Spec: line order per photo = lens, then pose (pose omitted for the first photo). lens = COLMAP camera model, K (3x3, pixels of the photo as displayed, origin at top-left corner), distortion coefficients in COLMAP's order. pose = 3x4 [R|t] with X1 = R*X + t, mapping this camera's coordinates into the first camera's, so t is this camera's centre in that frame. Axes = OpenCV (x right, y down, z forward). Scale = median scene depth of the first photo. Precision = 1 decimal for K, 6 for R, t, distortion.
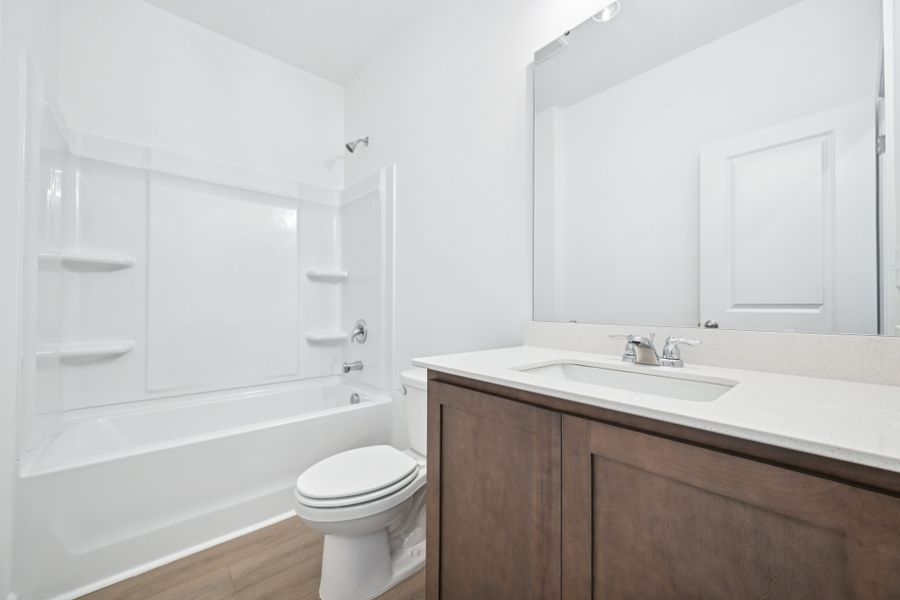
lens RADIAL K [[356.1, 0, 450.3], [0, 356.1, 303.1], [0, 0, 1]] dist [0.001059, 0.000026]
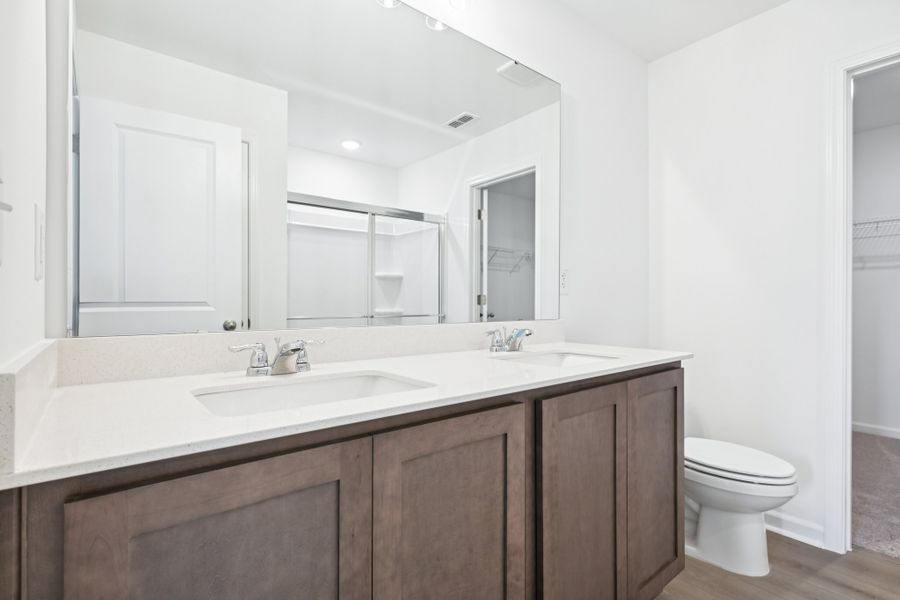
lens RADIAL K [[460.0, 0, 450.0], [0, 460.0, 300.0], [0, 0, 1]] dist [0.001030, -0.000057]
pose [[0.064440, 0.004168, 0.997913, -0.741111], [-0.007178, 0.999967, -0.003713, -0.006600], [-0.997896, -0.006924, 0.064468, 0.737281]]
